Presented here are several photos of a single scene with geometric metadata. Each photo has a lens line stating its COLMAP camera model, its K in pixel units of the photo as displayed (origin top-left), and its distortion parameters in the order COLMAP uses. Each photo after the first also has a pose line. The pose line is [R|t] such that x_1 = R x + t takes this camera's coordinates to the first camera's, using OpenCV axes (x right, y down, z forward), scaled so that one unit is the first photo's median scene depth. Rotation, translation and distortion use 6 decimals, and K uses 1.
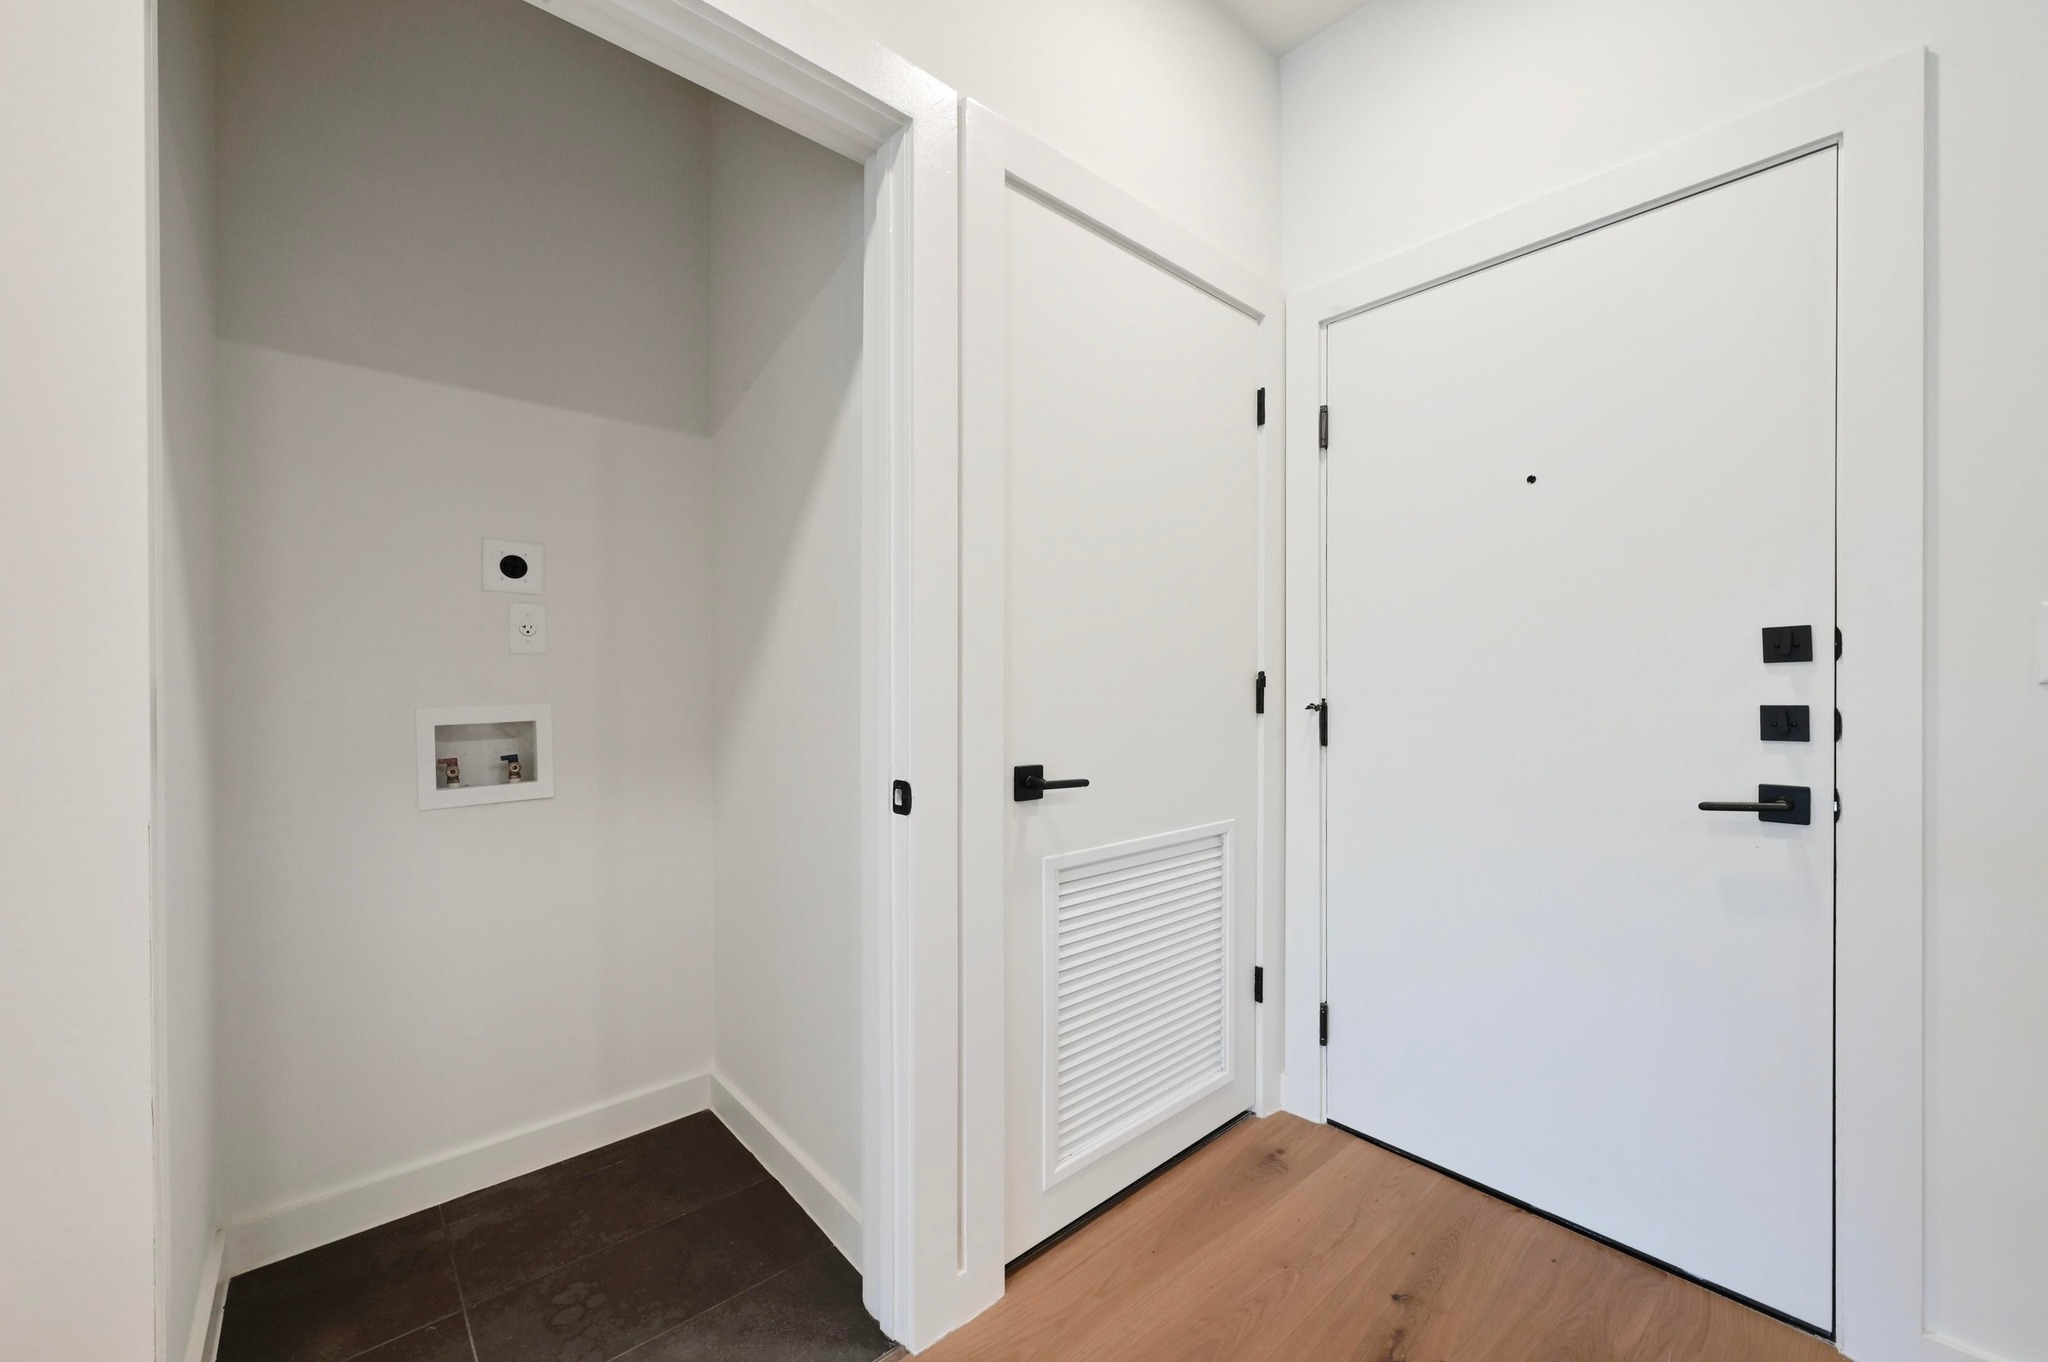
lens RADIAL K [[806.1, 0, 1026.2], [0, 806.1, 682.1], [0, 0, 1]] dist [0.000693, -0.000002]
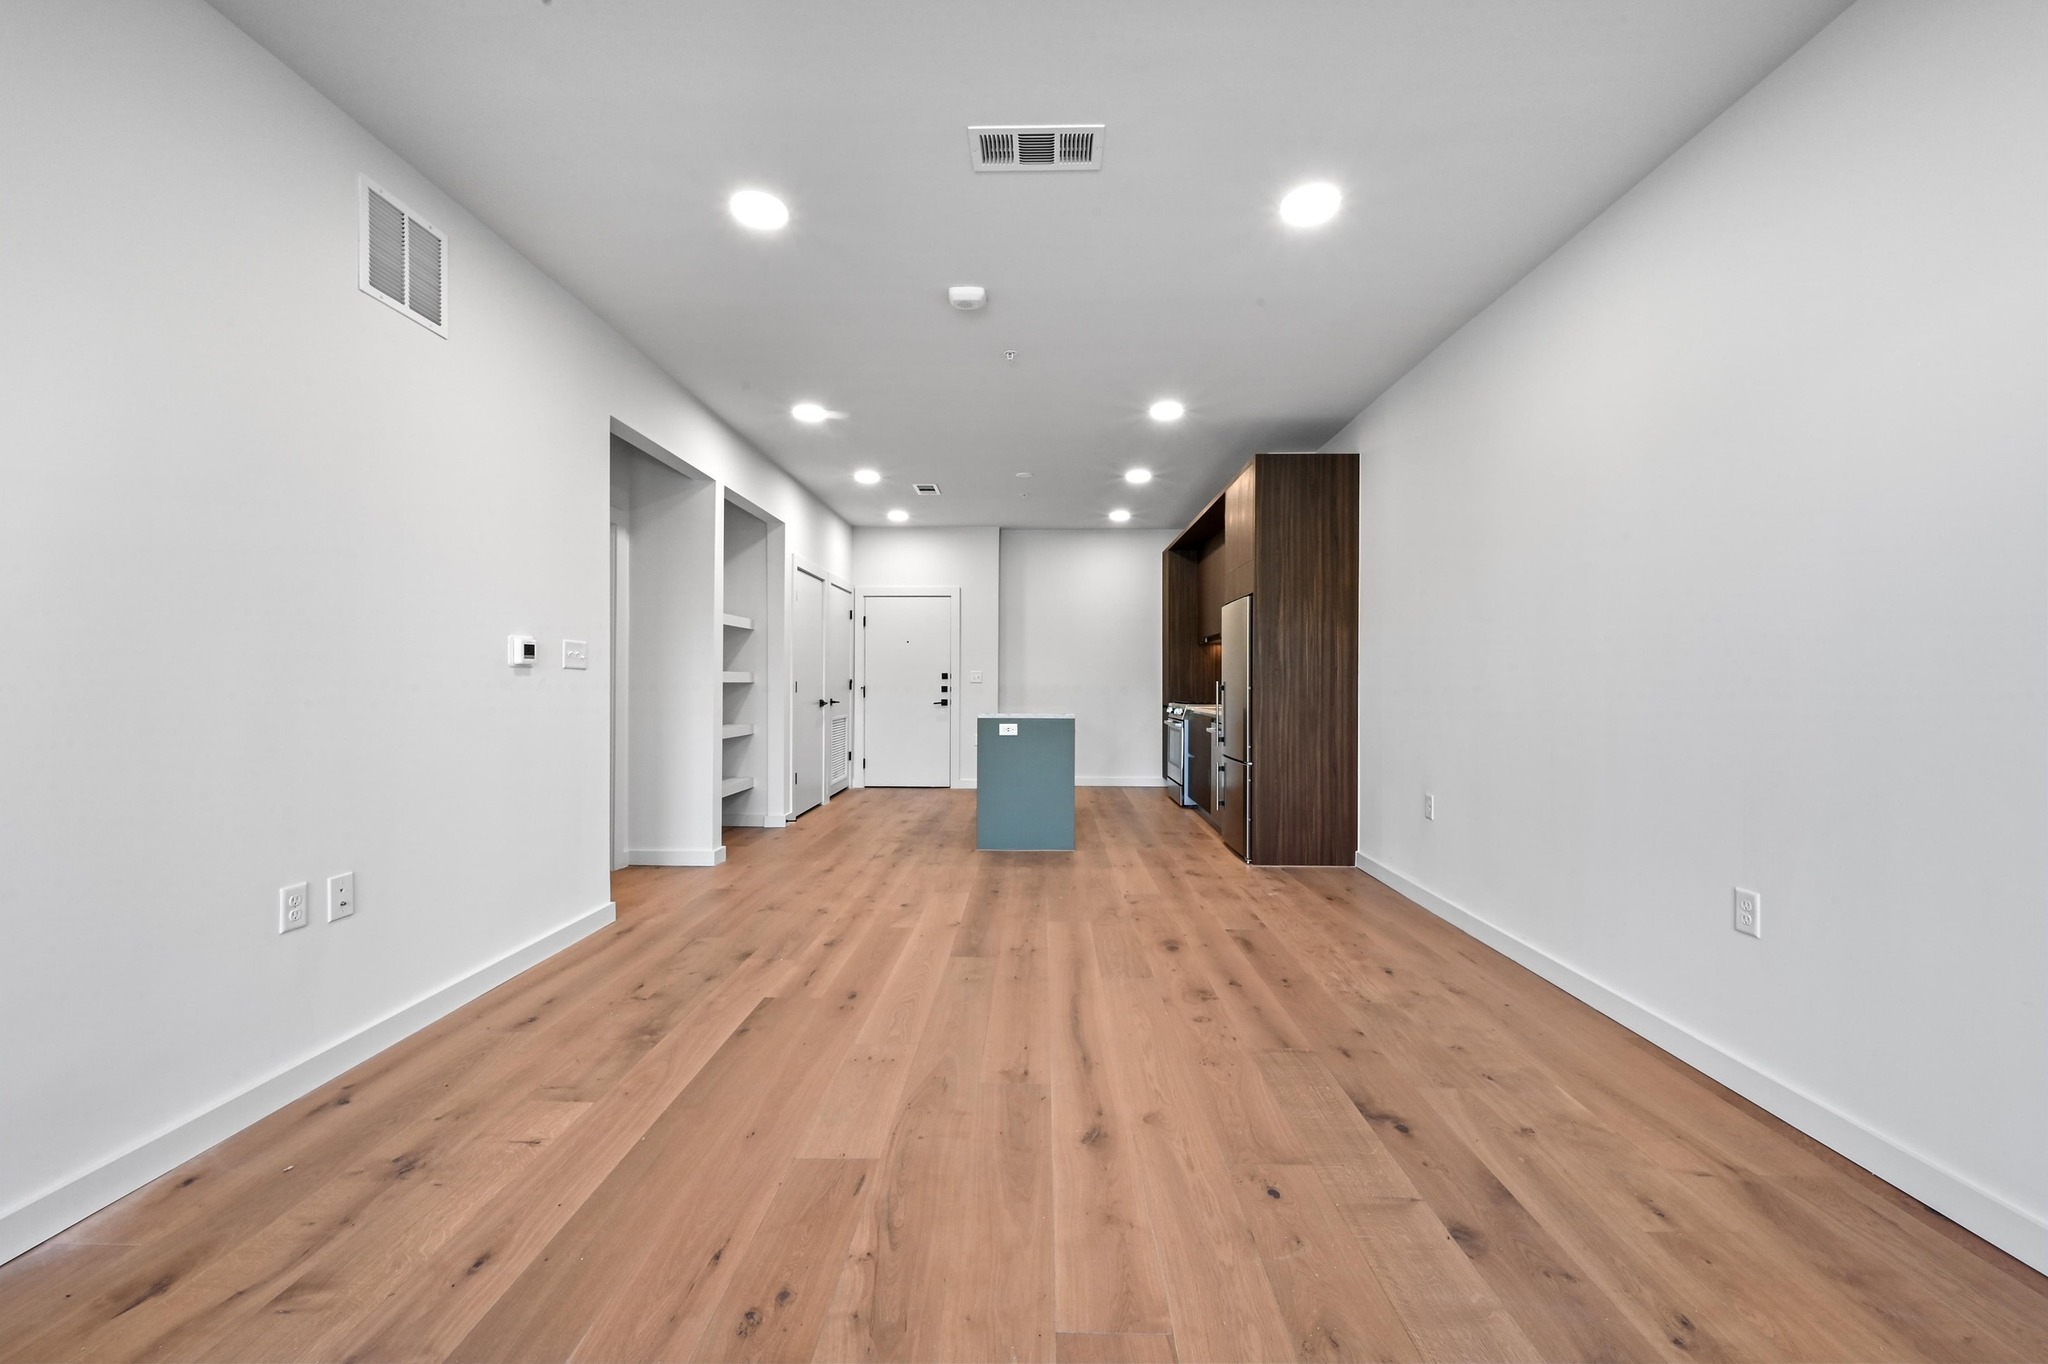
lens RADIAL K [[806.1, 0, 1026.2], [0, 806.1, 683.1], [0, 0, 1]] dist [0.000693, -0.000002]
pose [[0.679375, 0.004075, 0.733780, -2.650708], [-0.003027, 0.999992, -0.002752, 0.017403], [-0.733785, -0.000352, 0.679381, -3.061817]]
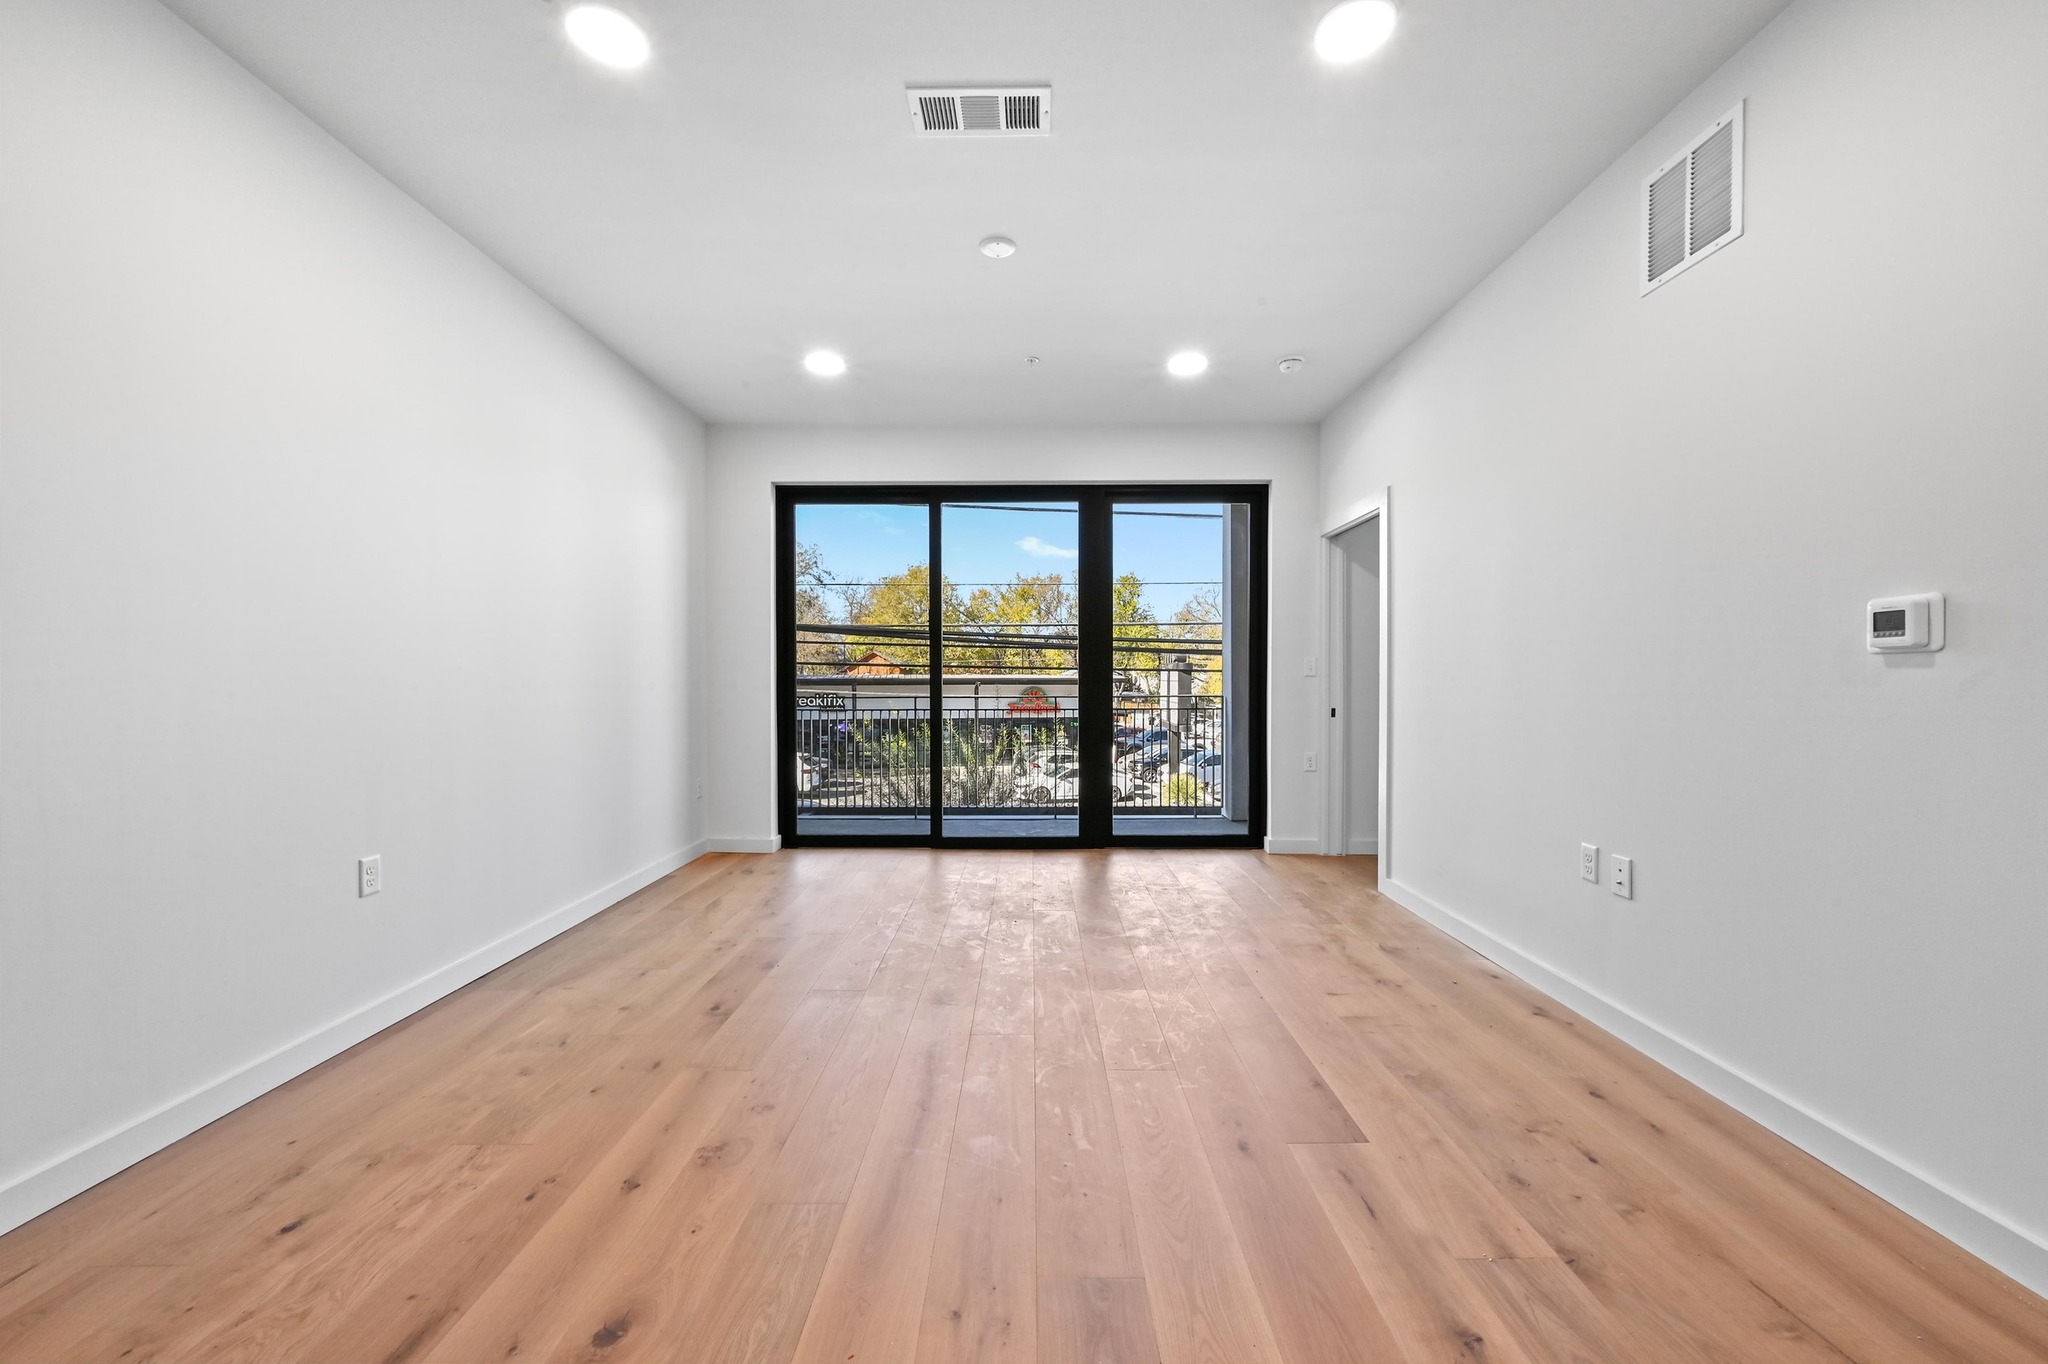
lens RADIAL K [[809.6, 0, 1024.7], [0, 809.6, 685.0], [0, 0, 1]] dist [-0.000434, -0.000031]
pose [[-0.671549, 0.008432, -0.740912, -0.532246], [0.000637, 0.999941, 0.010803, 0.008442], [0.740960, 0.006783, -0.671515, -1.040388]]
